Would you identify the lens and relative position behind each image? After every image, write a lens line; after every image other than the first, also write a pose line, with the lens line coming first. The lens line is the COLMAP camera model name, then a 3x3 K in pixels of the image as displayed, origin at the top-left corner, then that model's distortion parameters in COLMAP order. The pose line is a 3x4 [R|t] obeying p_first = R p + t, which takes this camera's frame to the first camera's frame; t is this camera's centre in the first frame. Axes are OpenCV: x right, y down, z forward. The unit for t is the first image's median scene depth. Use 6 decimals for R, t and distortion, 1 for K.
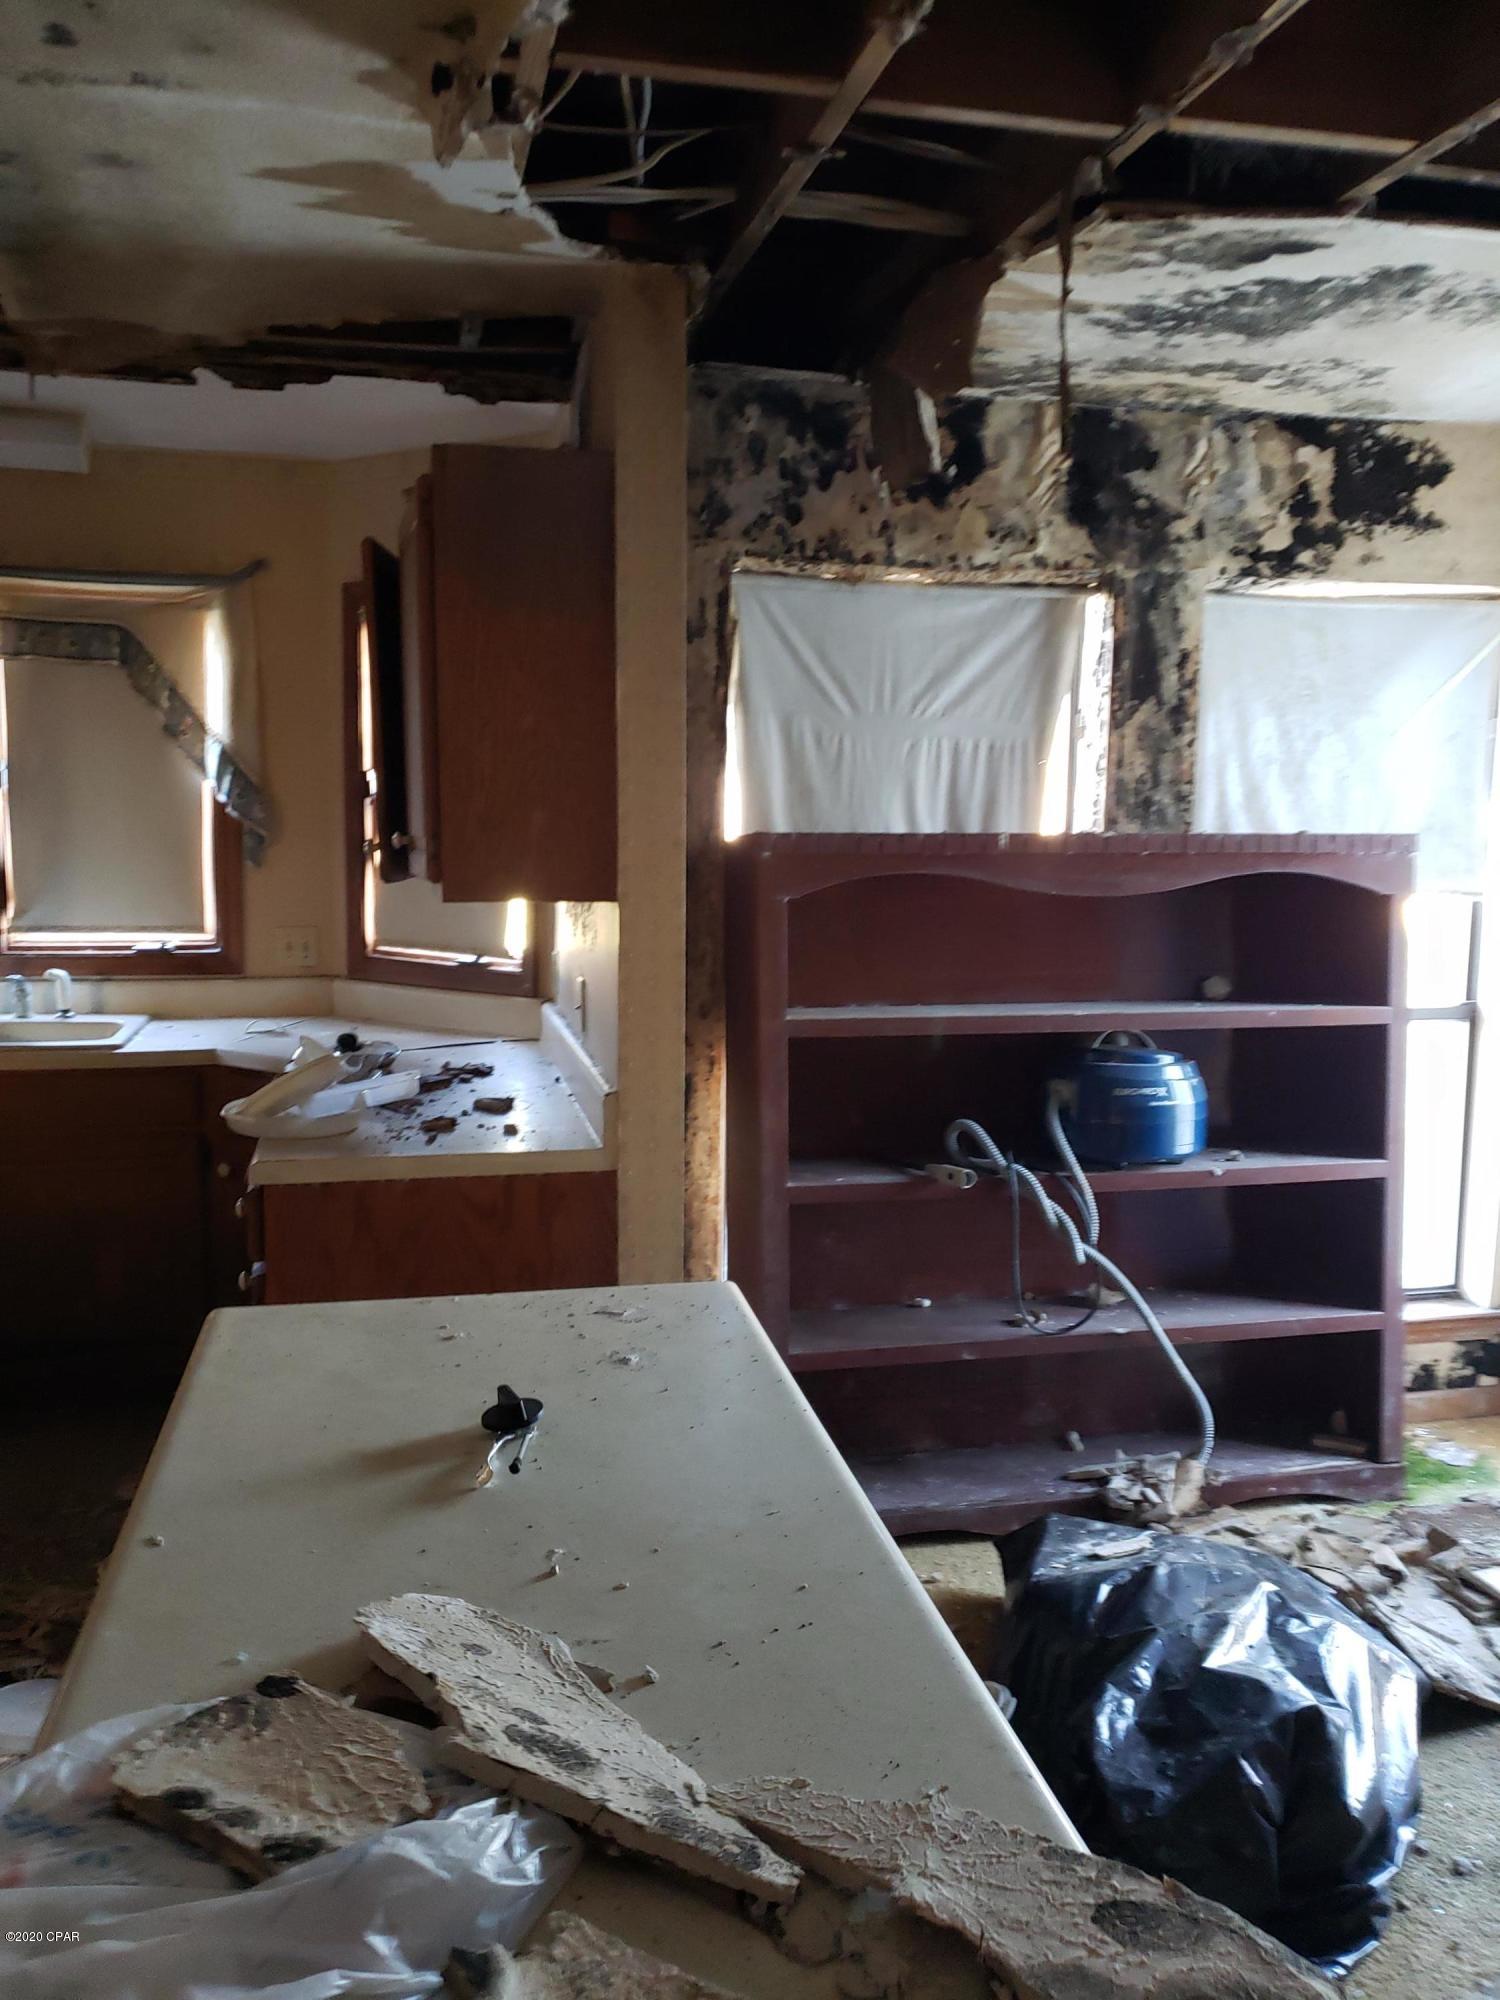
lens RADIAL K [[1566.7, 0, 750.0], [0, 1566.7, 1000.0], [0, 0, 1]] dist [0.016374, 0.006325]
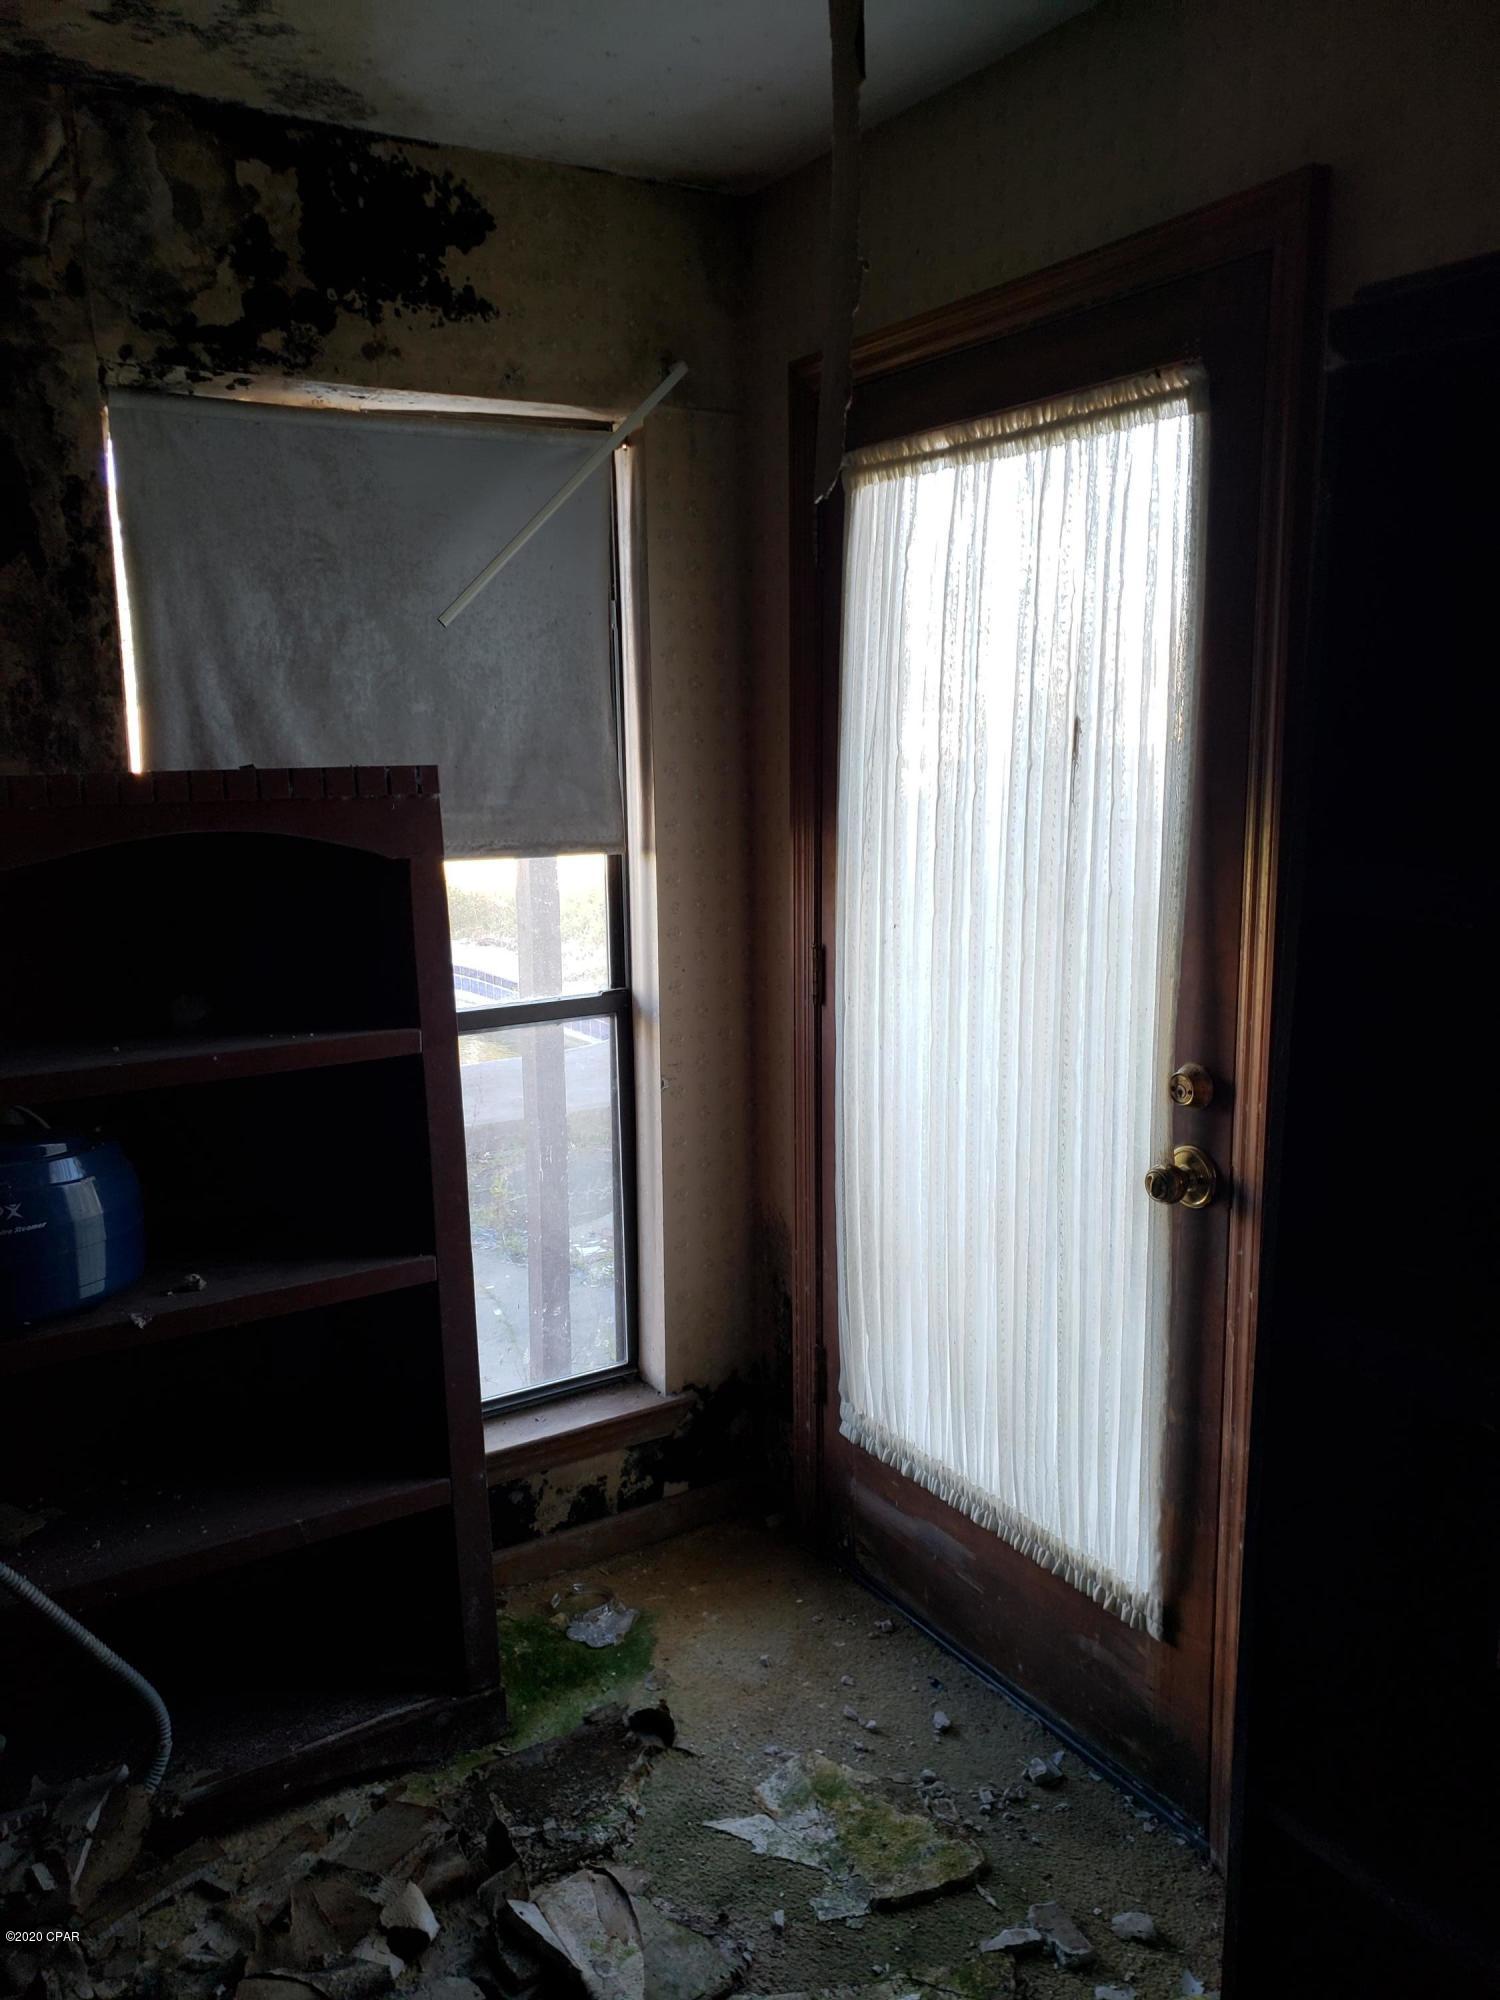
lens RADIAL K [[1572.3, 0, 747.7], [0, 1572.3, 990.6], [0, 0, 1]] dist [0.031862, 0.005664]
pose [[0.946861, -0.075001, 0.312775, 0.300066], [0.062242, 0.996778, 0.050595, -0.033546], [-0.315562, -0.028439, 0.948479, 0.295845]]
